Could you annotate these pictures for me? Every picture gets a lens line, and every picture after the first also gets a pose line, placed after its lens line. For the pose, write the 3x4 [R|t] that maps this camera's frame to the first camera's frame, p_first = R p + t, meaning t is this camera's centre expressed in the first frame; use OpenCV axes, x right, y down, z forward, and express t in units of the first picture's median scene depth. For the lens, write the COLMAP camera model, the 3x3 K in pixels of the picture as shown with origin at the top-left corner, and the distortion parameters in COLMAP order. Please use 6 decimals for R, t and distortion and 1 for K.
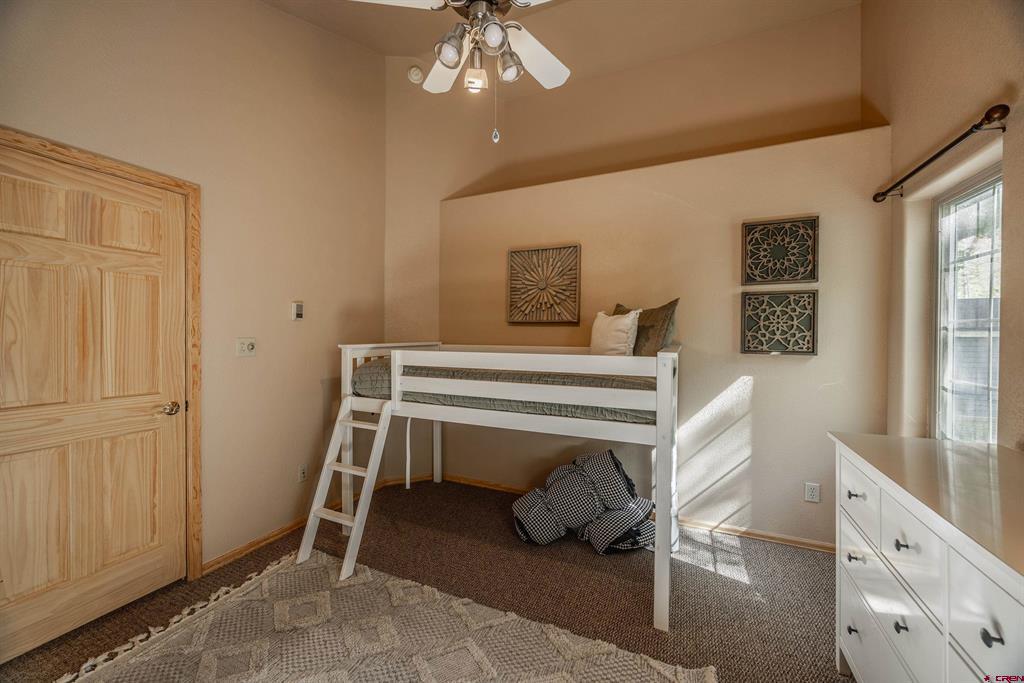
lens RADIAL K [[384.6, 0, 513.1], [0, 384.6, 336.2], [0, 0, 1]] dist [-0.009651, -0.000030]
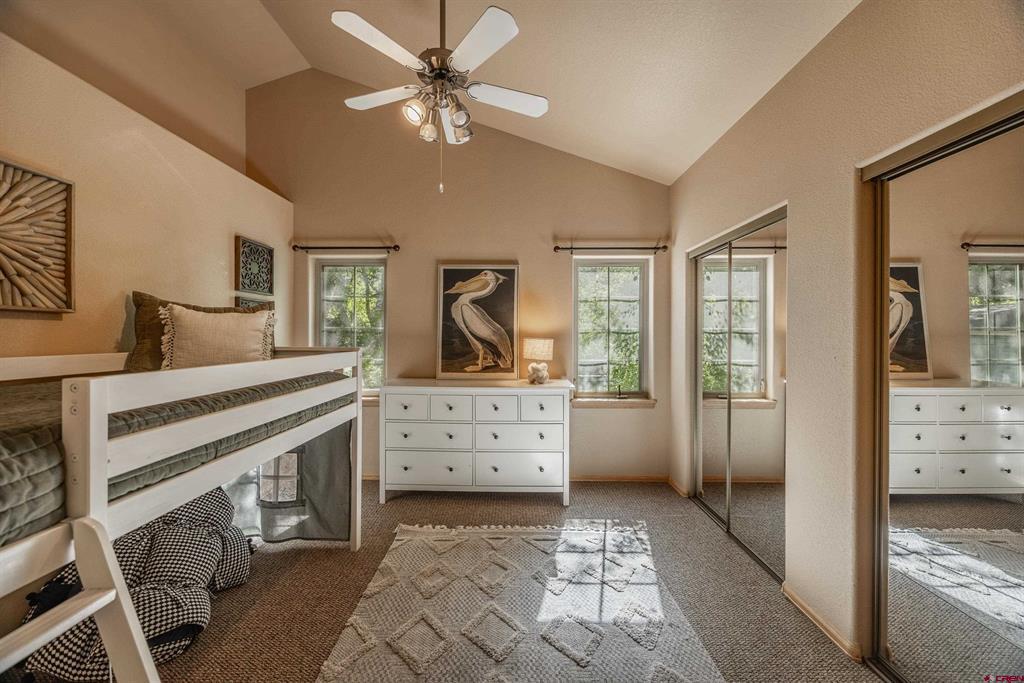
lens RADIAL K [[384.6, 0, 510.5], [0, 384.6, 338.3], [0, 0, 1]] dist [-0.009651, -0.000030]
pose [[-0.412105, -0.015731, 0.911001, -0.821291], [-0.006635, 0.999876, 0.014264, -0.012899], [-0.911112, -0.000167, -0.412158, 0.780165]]
